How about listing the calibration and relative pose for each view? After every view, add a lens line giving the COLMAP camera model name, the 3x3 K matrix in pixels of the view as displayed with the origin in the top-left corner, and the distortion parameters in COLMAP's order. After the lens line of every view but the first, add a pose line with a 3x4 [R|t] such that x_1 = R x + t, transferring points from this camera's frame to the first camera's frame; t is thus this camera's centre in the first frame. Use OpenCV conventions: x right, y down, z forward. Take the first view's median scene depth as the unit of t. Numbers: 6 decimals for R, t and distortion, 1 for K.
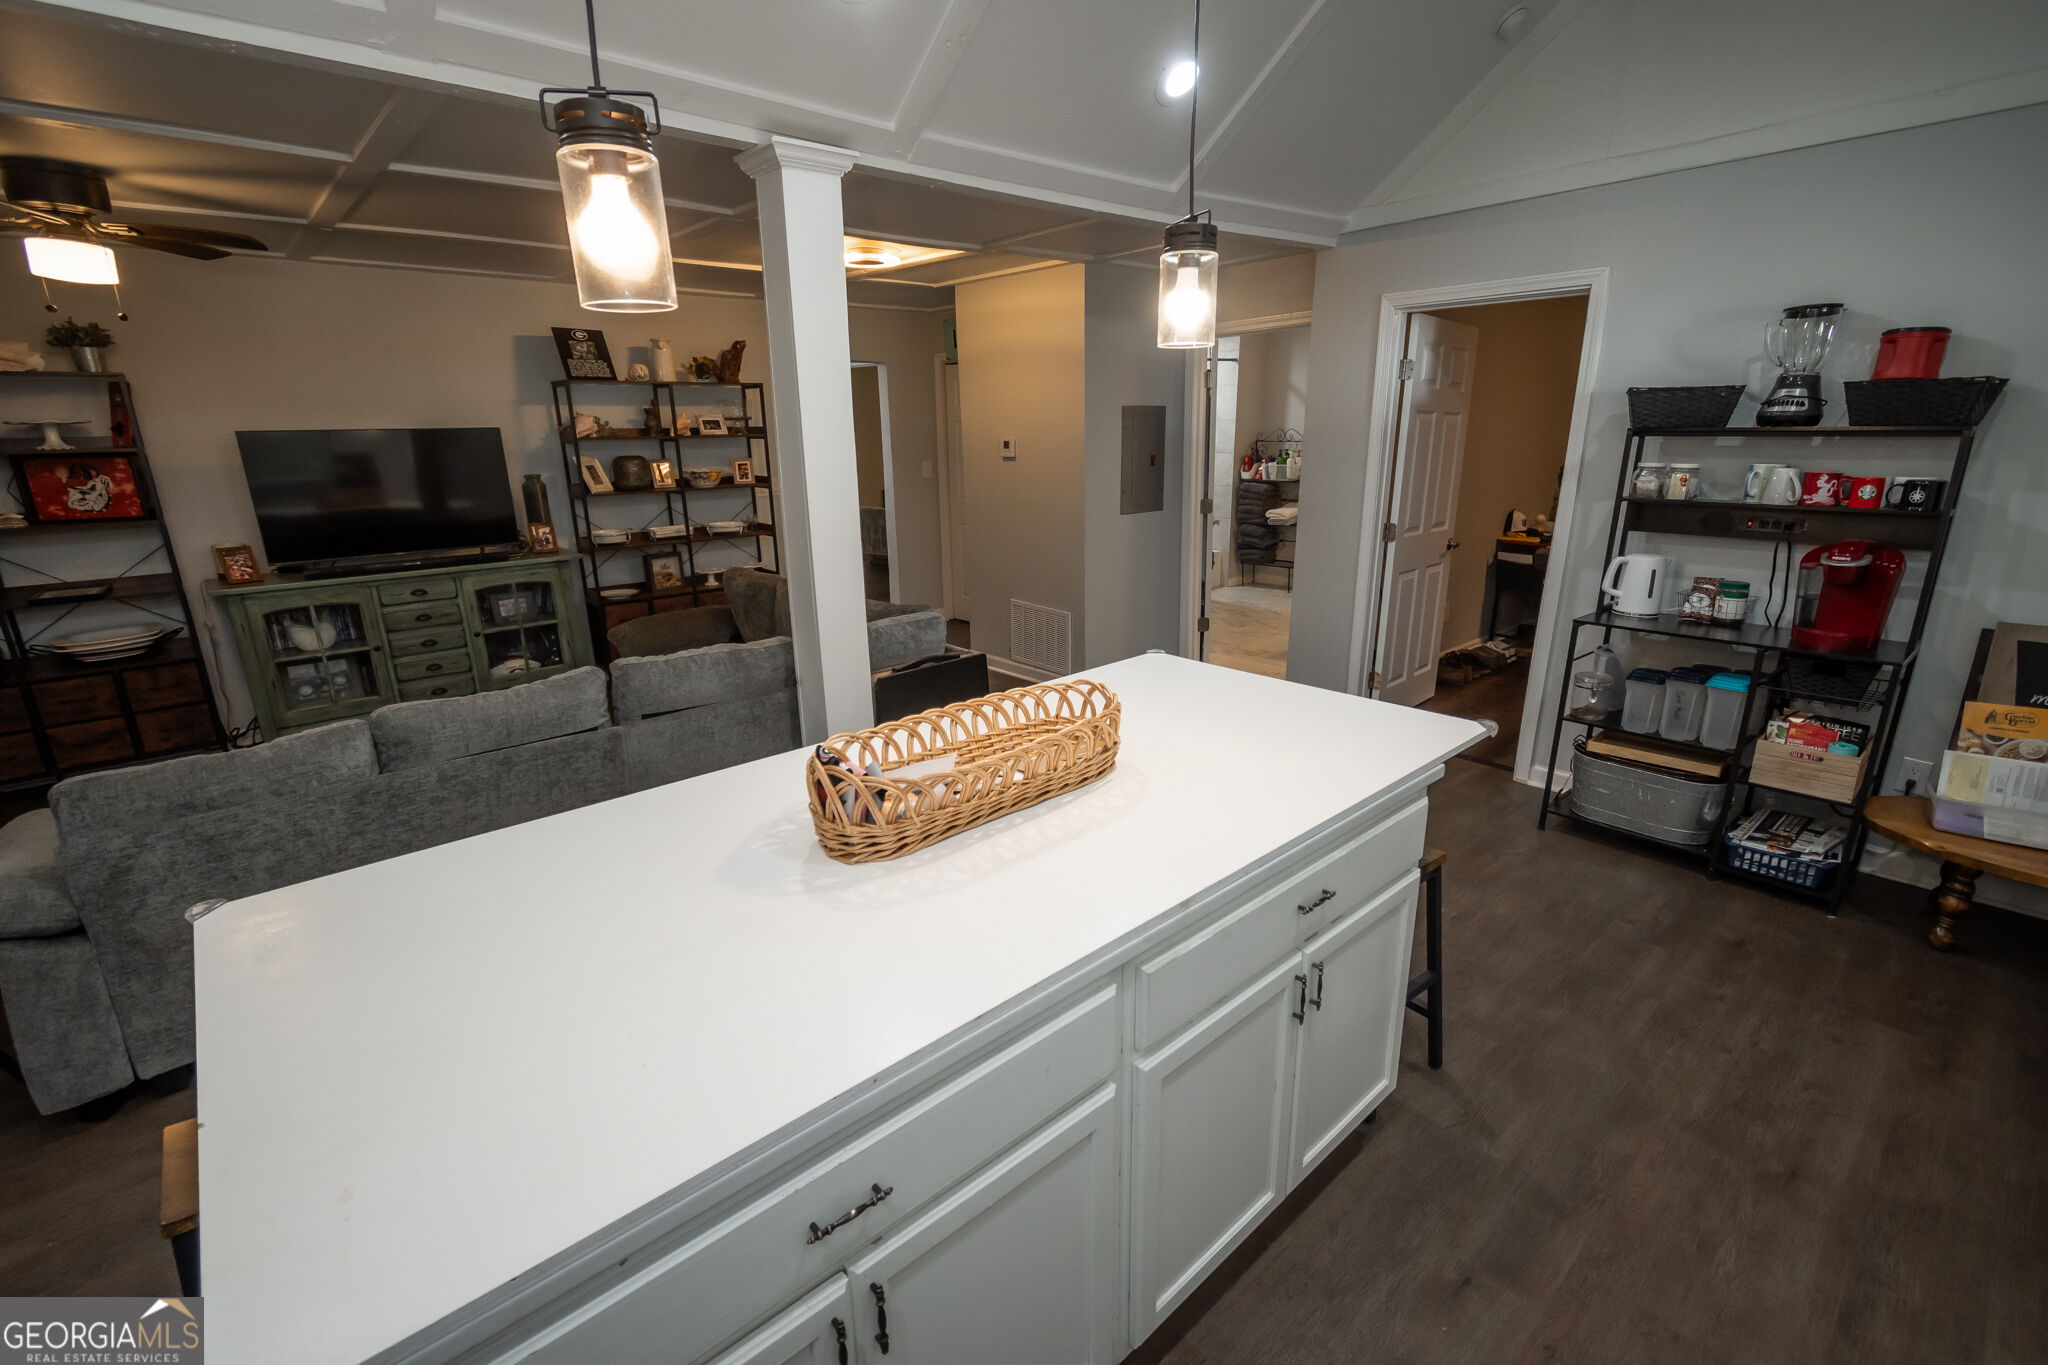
lens RADIAL K [[900.5, 0, 1045.8], [0, 900.5, 688.1], [0, 0, 1]] dist [-0.000950, -0.001449]
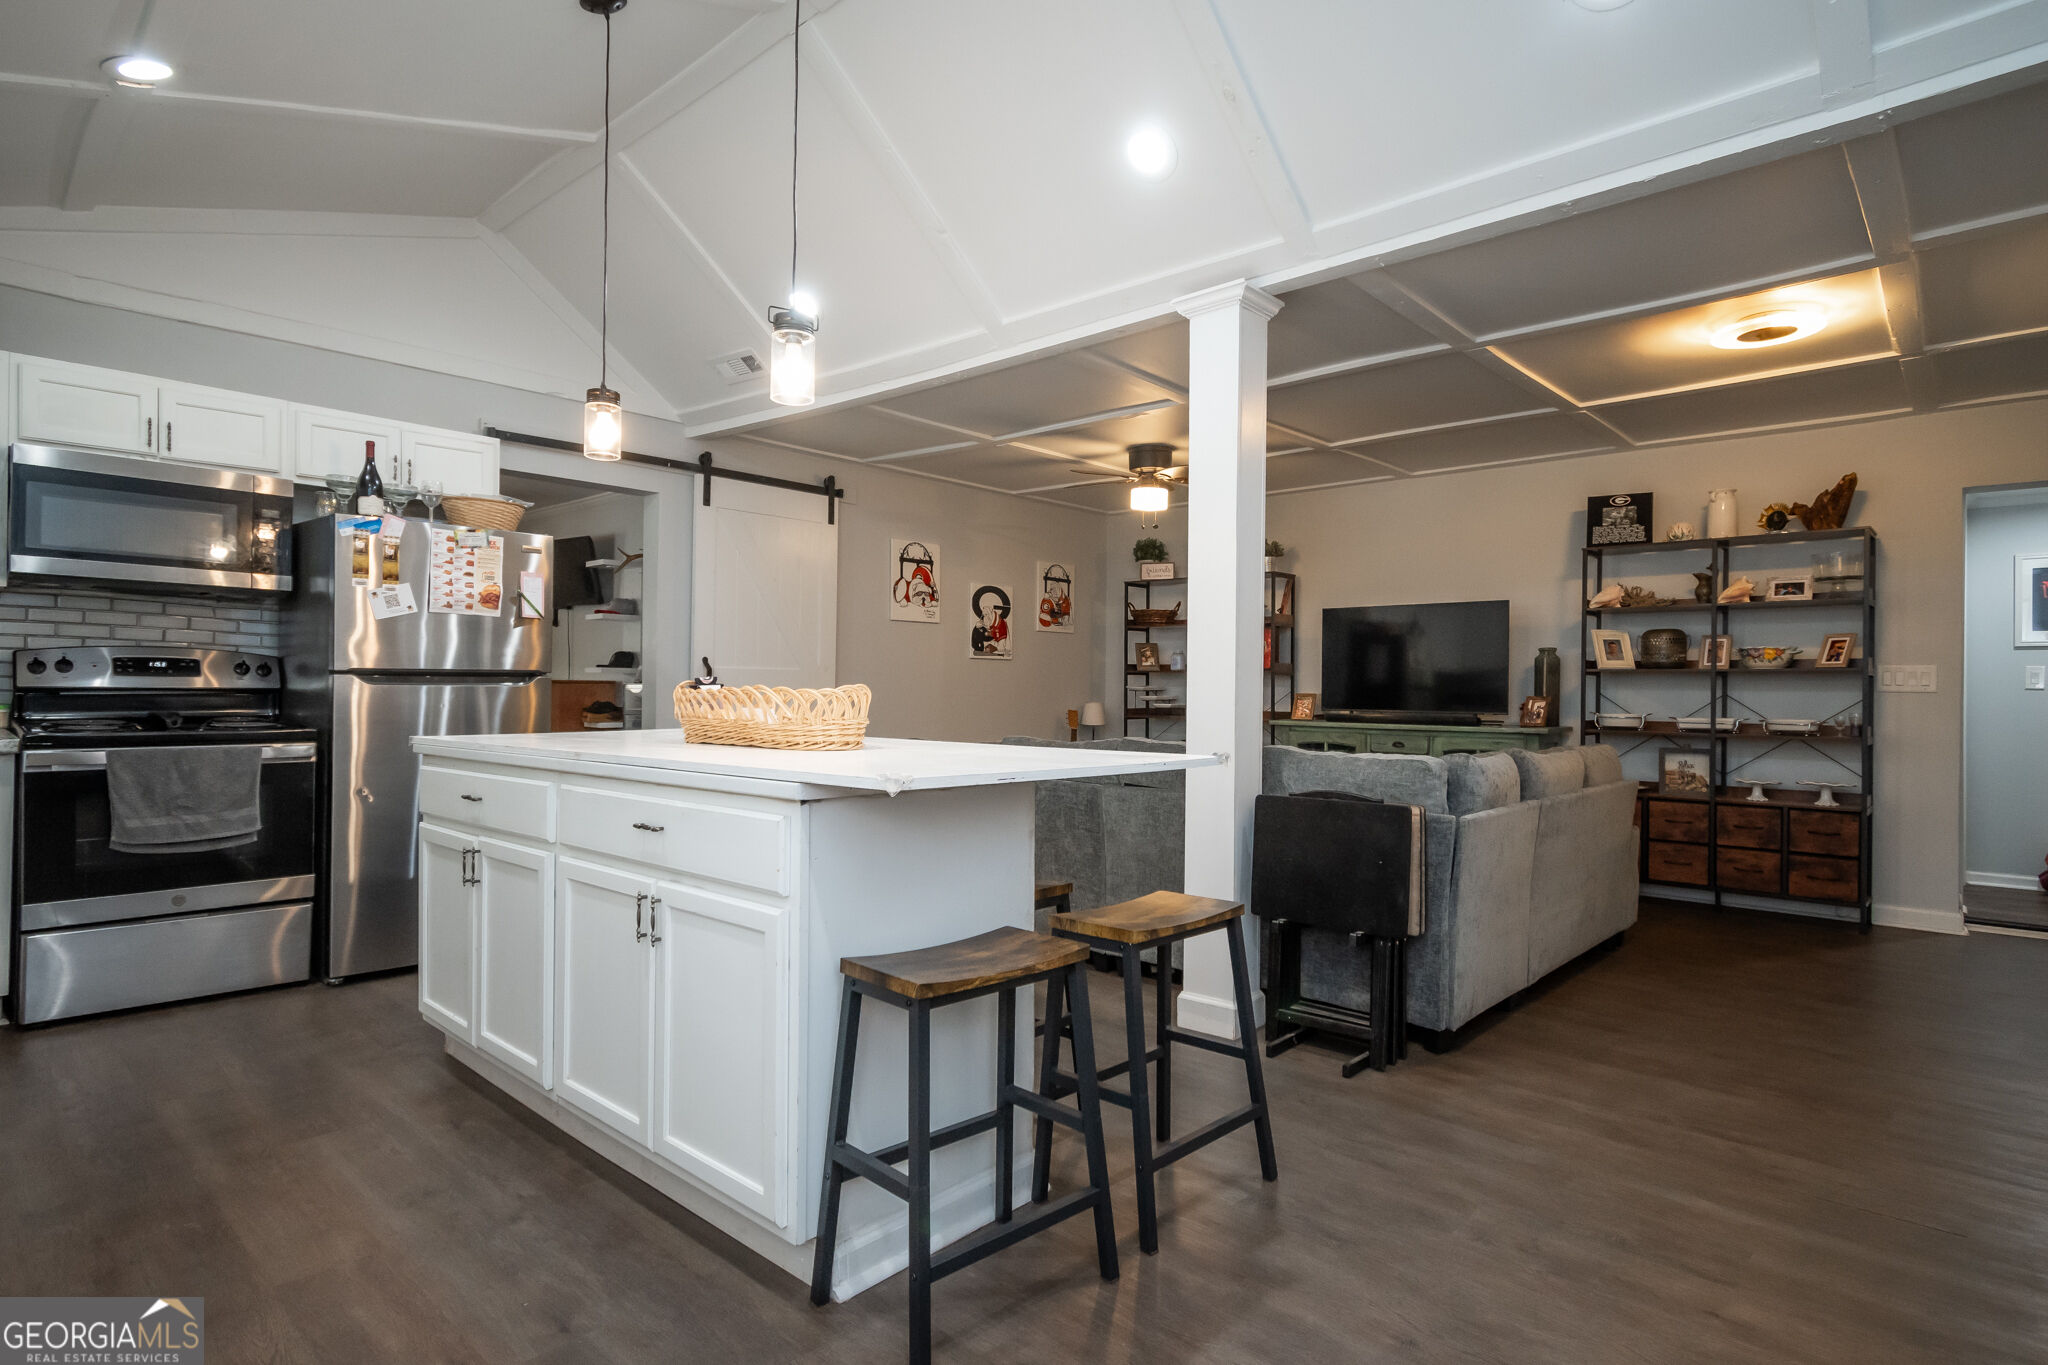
lens RADIAL K [[1072.3, 0, 1024.0], [0, 1072.3, 682.5], [0, 0, 1]] dist [0.001063, -0.001222]
pose [[0.087041, 0.006287, -0.996185, 0.568704], [-0.293406, 0.955787, -0.019604, -0.018769], [0.952017, 0.293993, 0.085037, 0.425184]]
